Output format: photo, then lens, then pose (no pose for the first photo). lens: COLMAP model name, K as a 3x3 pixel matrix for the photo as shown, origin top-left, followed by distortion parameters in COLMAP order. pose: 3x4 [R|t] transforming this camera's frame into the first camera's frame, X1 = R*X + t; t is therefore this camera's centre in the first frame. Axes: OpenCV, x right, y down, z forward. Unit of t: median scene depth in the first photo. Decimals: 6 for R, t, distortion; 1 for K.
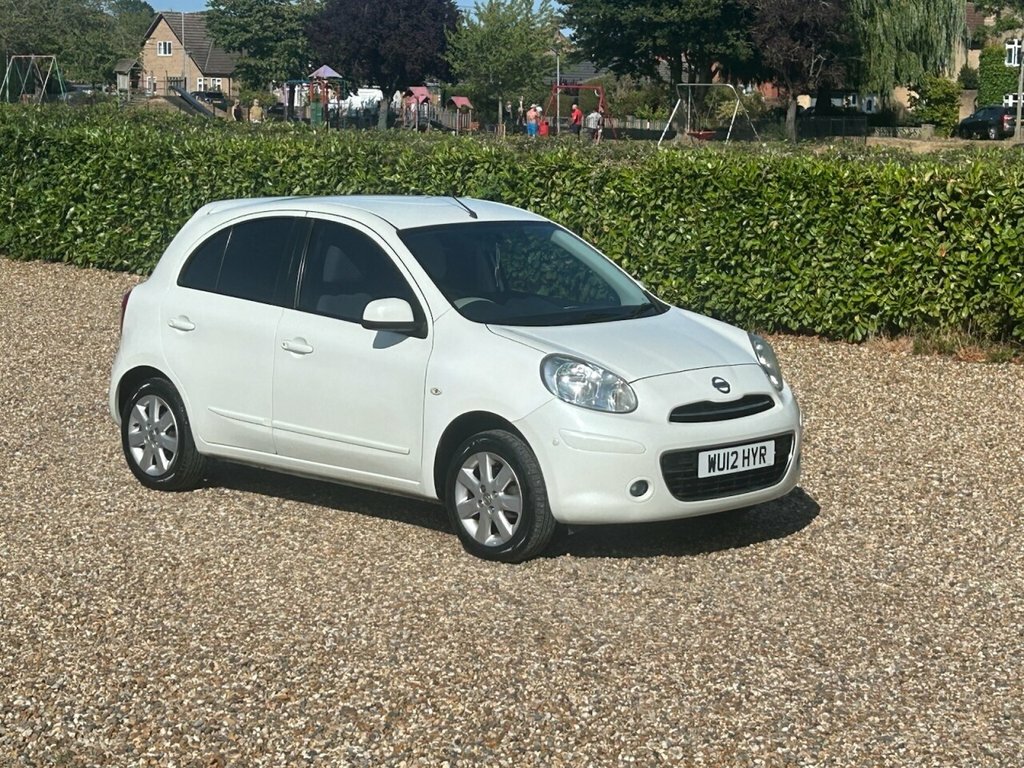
lens RADIAL K [[2269.9, 0, 518.4], [0, 2269.9, 378.1], [0, 0, 1]] dist [0.190755, 0.000000]
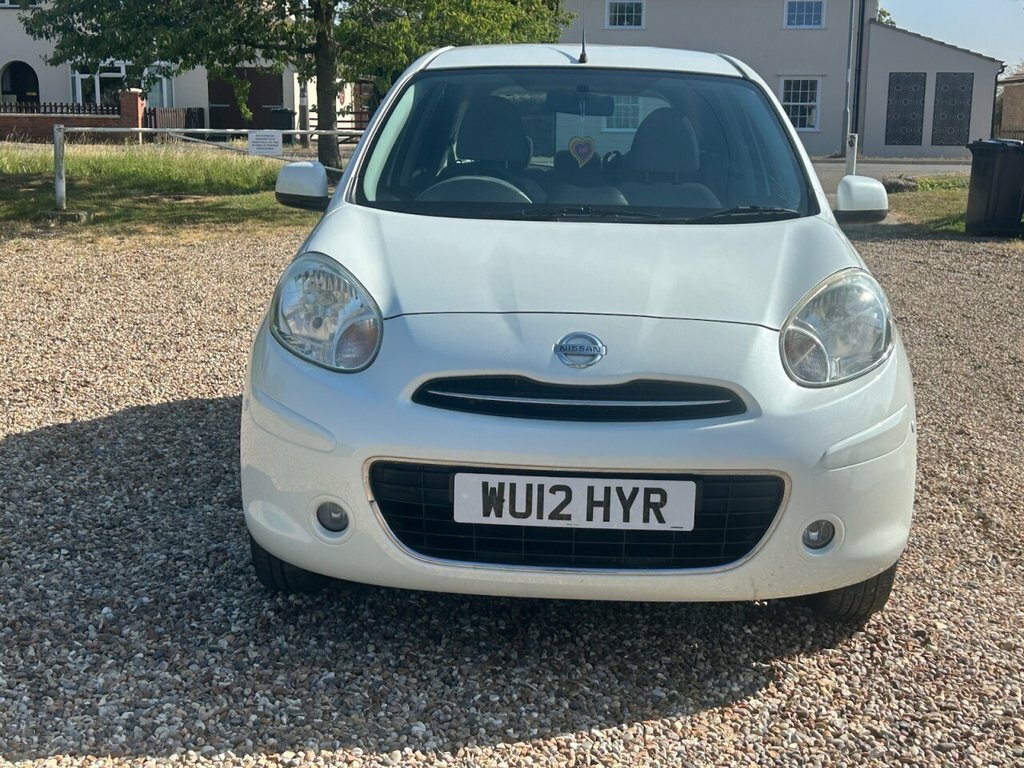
lens RADIAL K [[1410.2, 0, 517.8], [0, 1410.2, 379.2], [0, 0, 1]] dist [0.072731, 0.000000]
pose [[0.680287, 0.145619, -0.718334, 0.281294], [-0.115973, 0.989104, 0.090679, -0.015570], [0.723712, 0.021620, 0.689763, 0.726271]]
